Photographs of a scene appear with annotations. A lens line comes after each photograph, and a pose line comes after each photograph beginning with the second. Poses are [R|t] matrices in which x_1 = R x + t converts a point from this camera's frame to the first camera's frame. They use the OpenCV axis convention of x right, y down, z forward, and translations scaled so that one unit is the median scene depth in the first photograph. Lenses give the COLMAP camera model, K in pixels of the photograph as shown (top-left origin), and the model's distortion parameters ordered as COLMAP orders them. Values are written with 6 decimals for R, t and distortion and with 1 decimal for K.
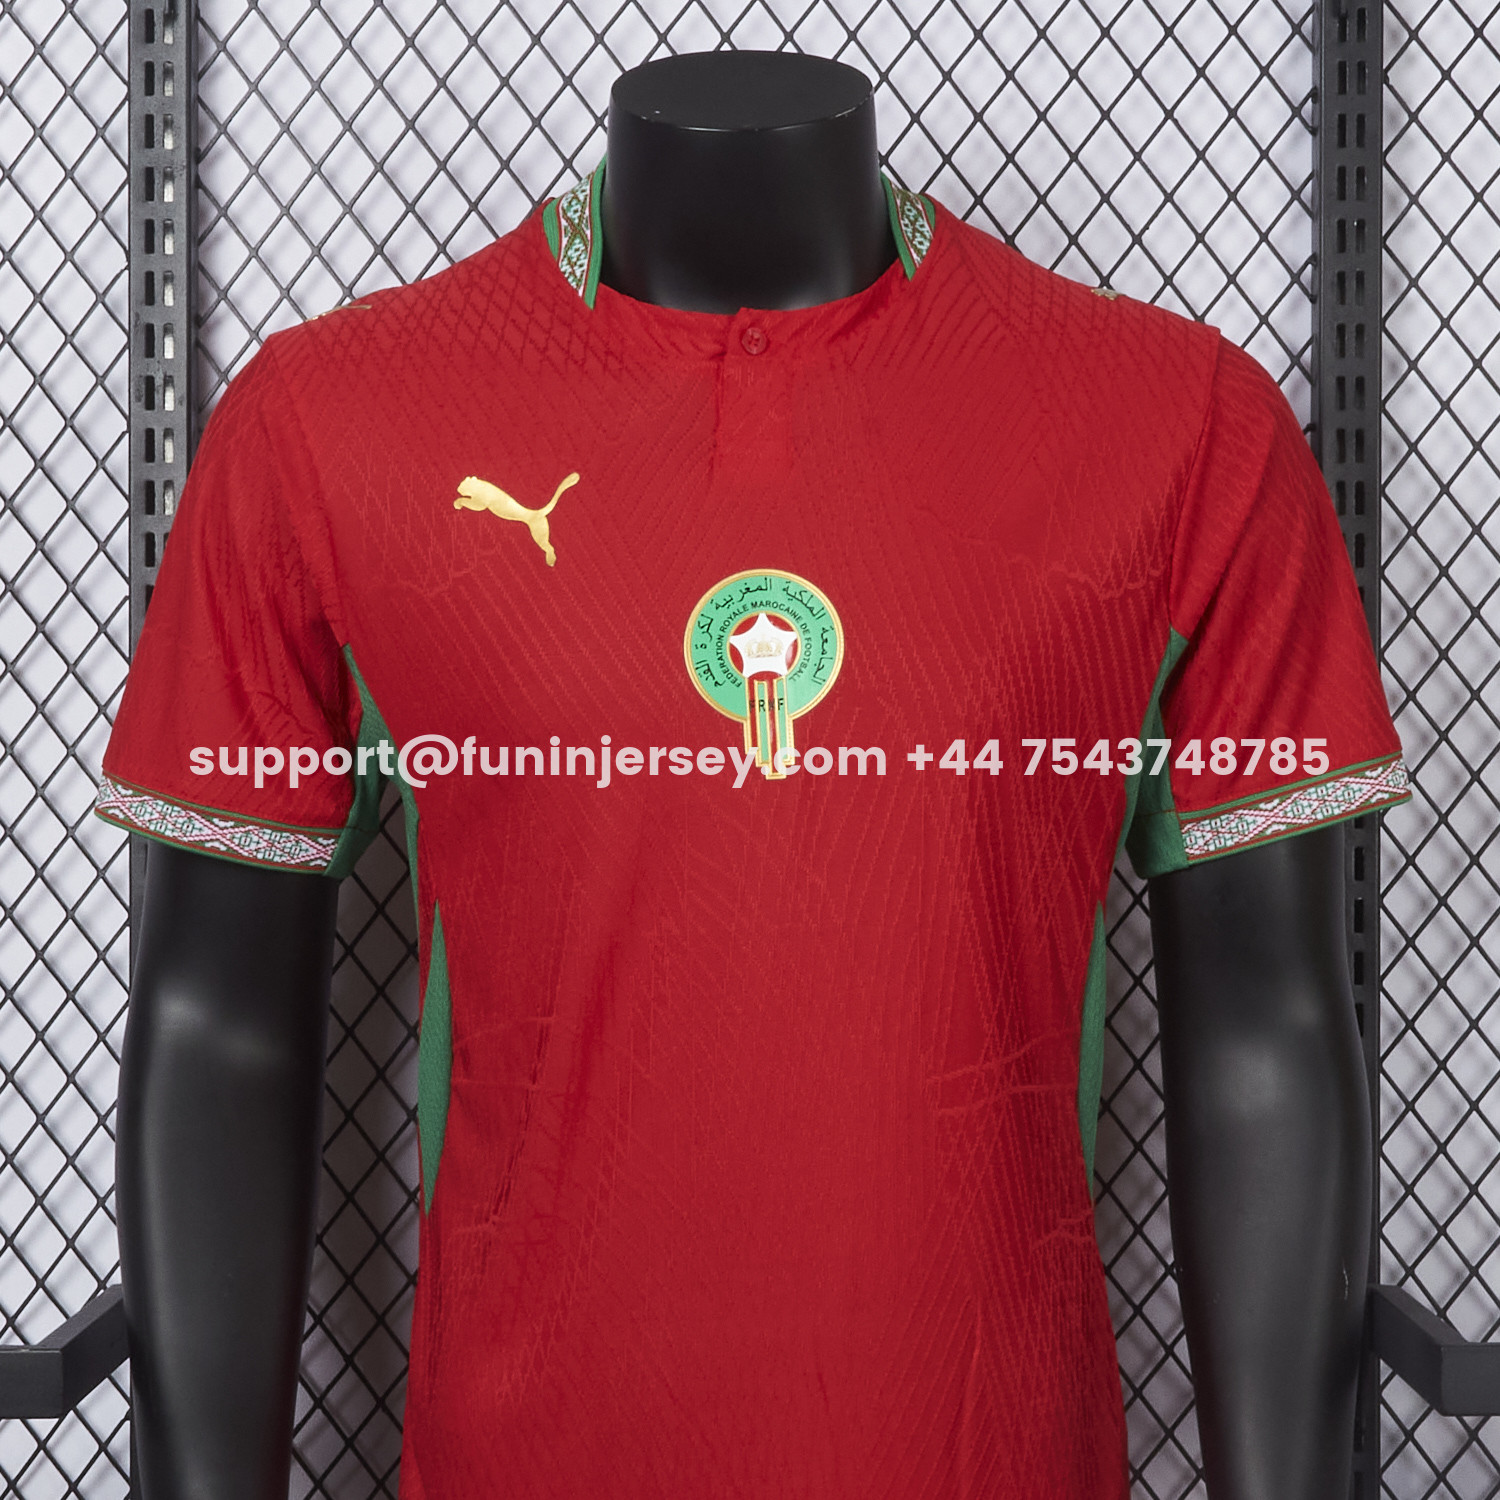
lens RADIAL K [[2681.0, 0, 747.5], [0, 2681.0, 751.6], [0, 0, 1]] dist [-0.059307, 0.000000]
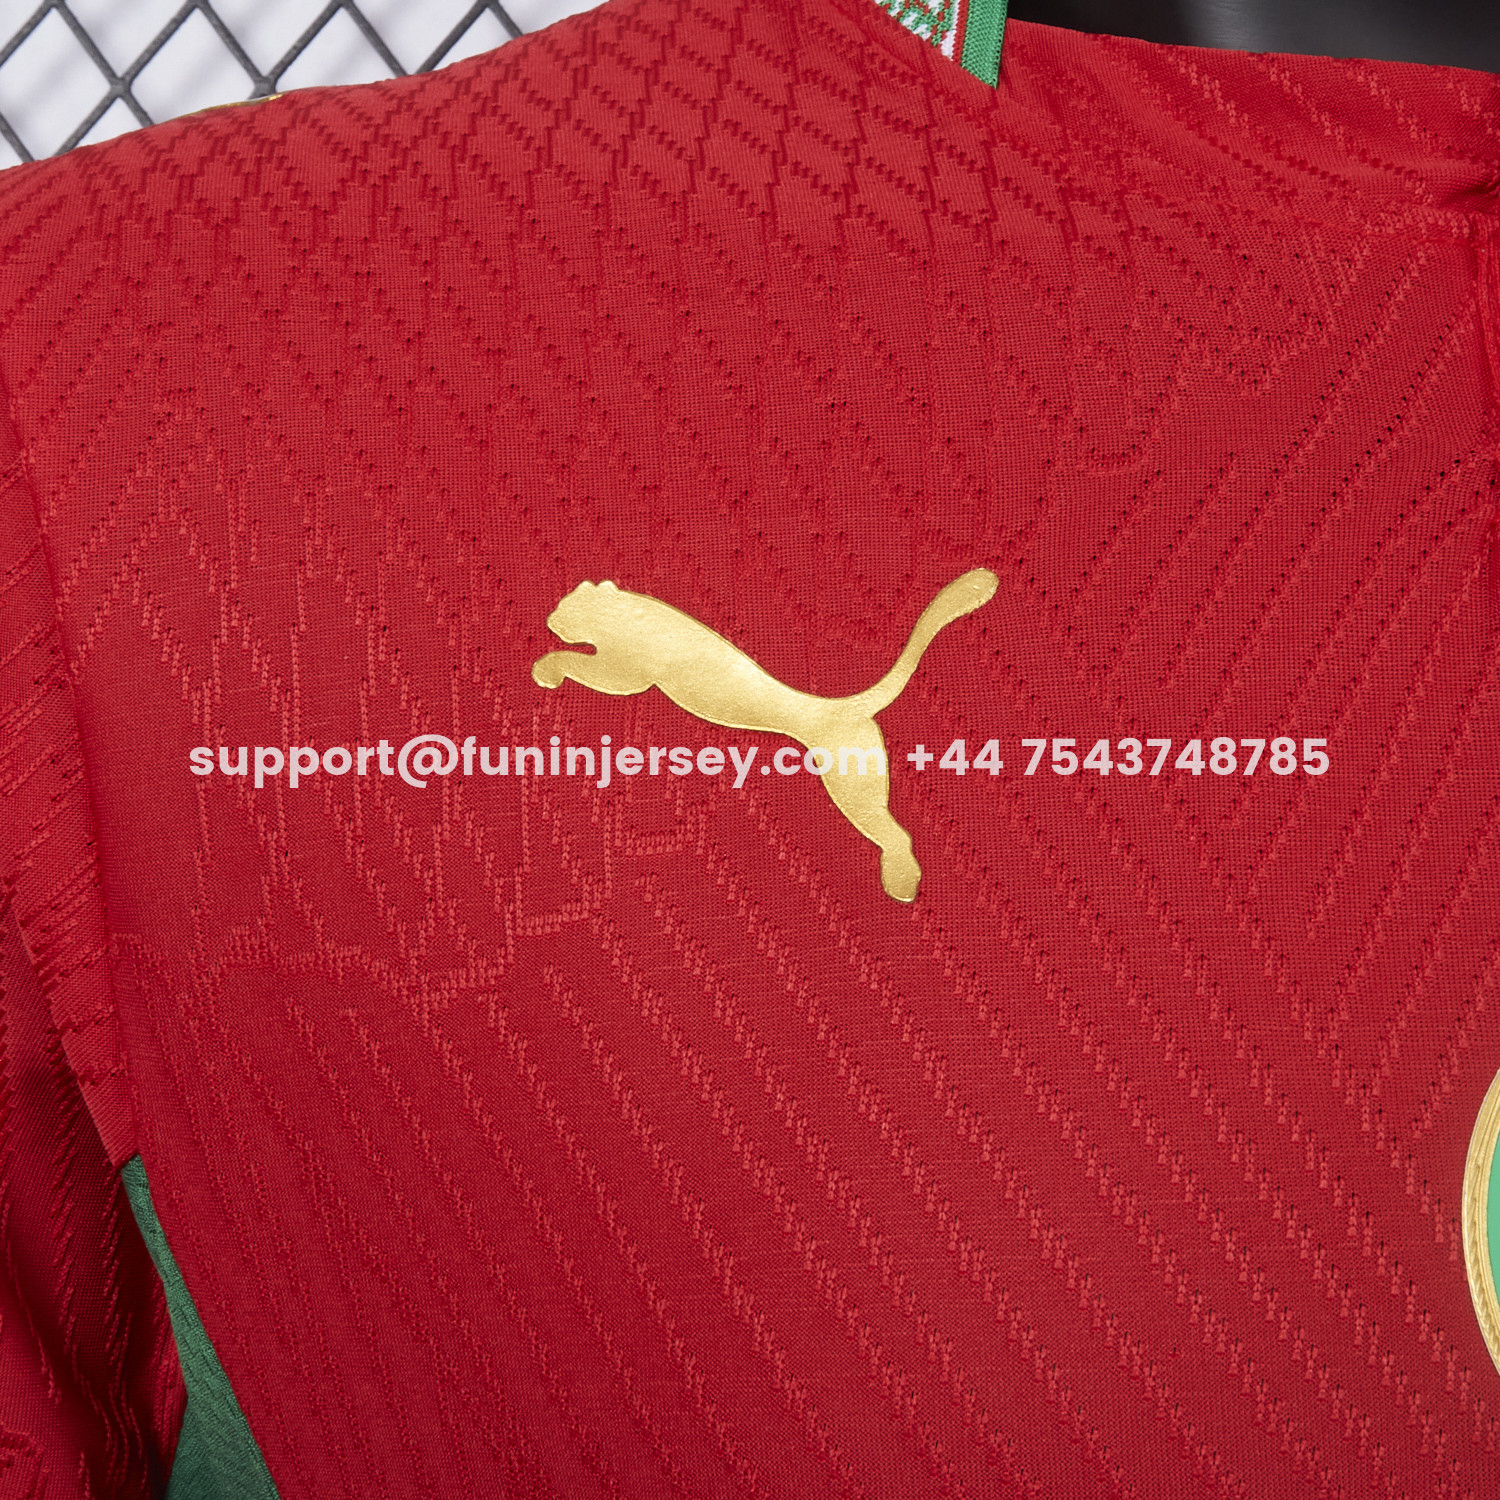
lens RADIAL K [[2681.0, 0, 752.9], [0, 2681.0, 749.0], [0, 0, 1]] dist [-0.059307, 0.000000]
pose [[0.999455, 0.029040, 0.015701, -0.092678], [-0.026350, 0.988260, -0.150493, -0.044440], [-0.019887, 0.149997, 0.988486, 0.741065]]
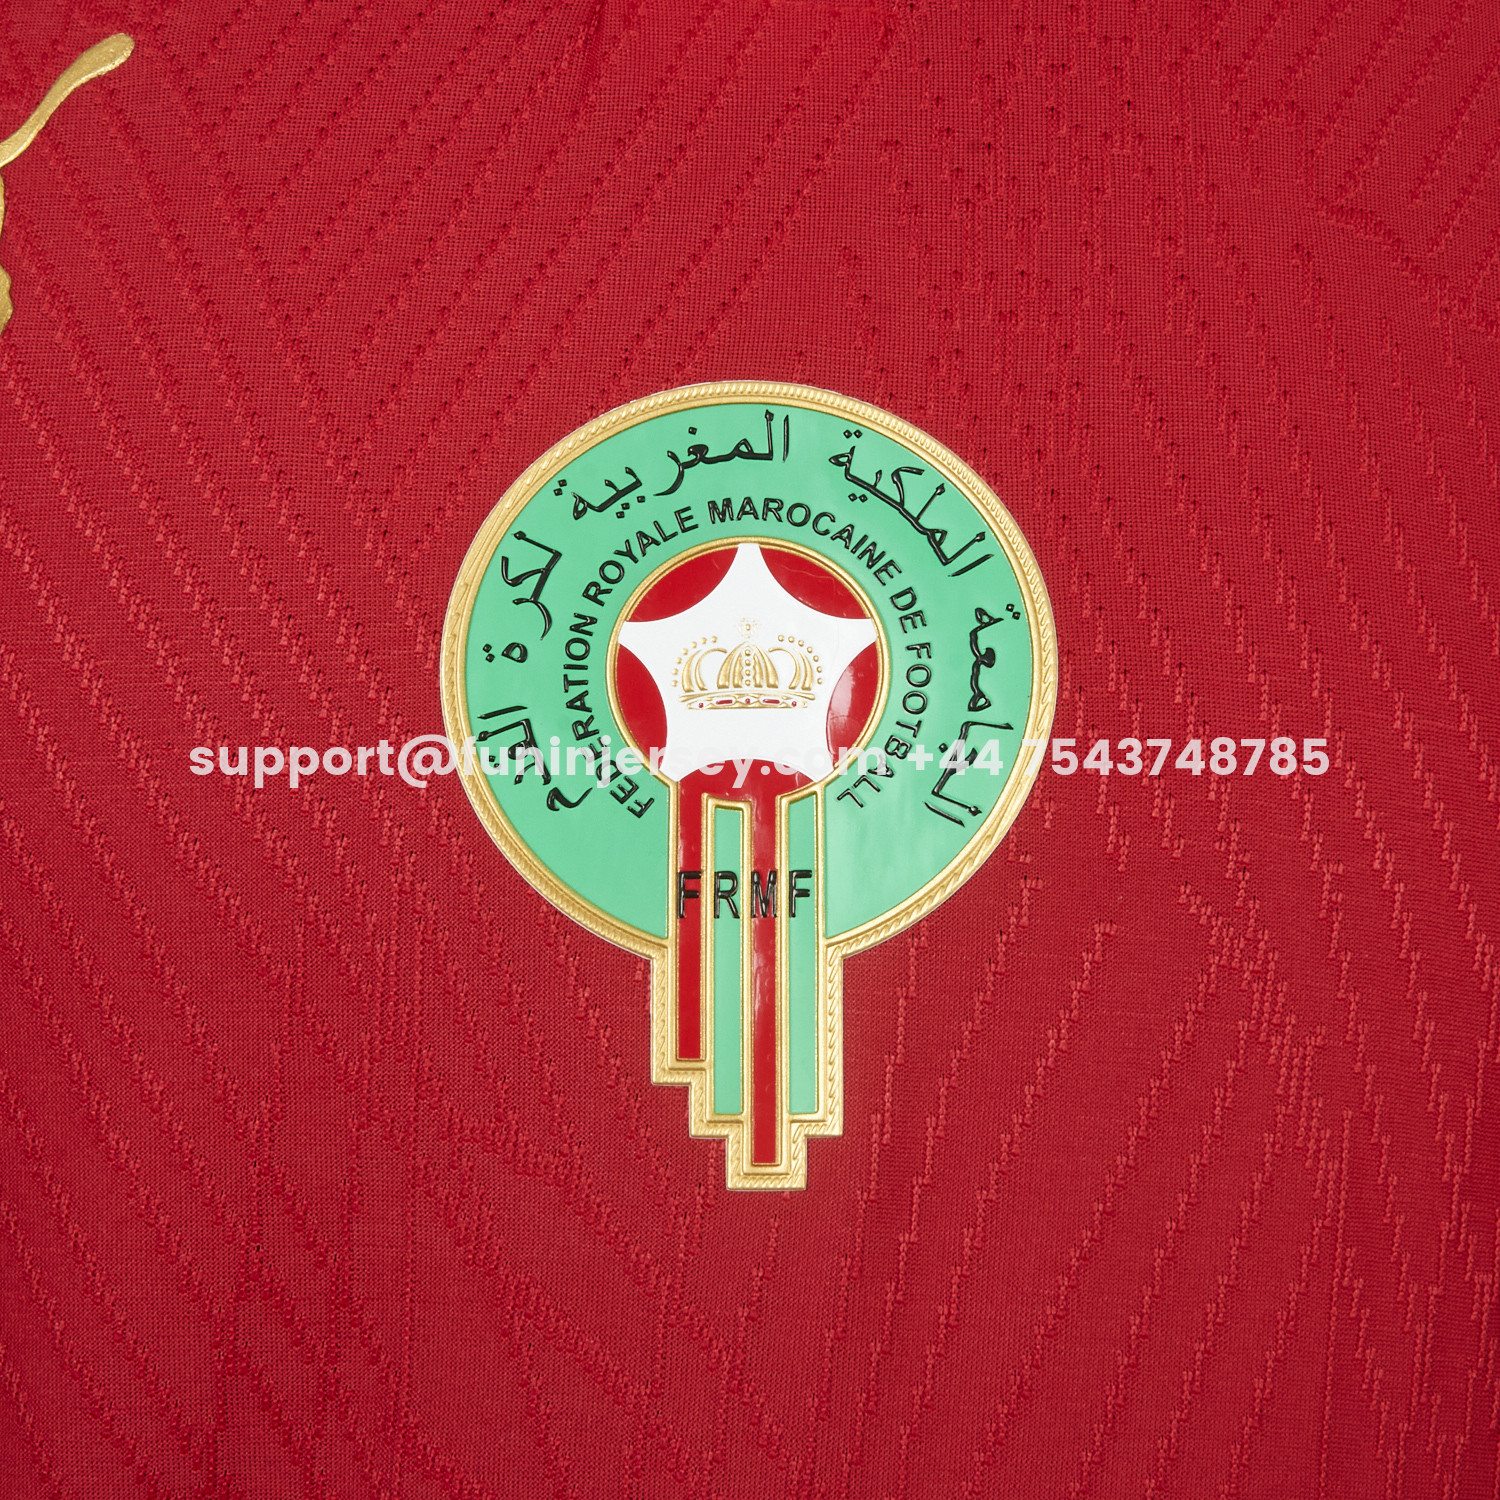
lens RADIAL K [[2681.0, 0, 748.7], [0, 2681.0, 752.3], [0, 0, 1]] dist [-0.059307, 0.000000]
pose [[0.998257, 0.058317, 0.009104, 0.004284], [-0.057742, 0.996864, -0.054113, -0.016650], [-0.012231, 0.053493, 0.998493, 0.729786]]
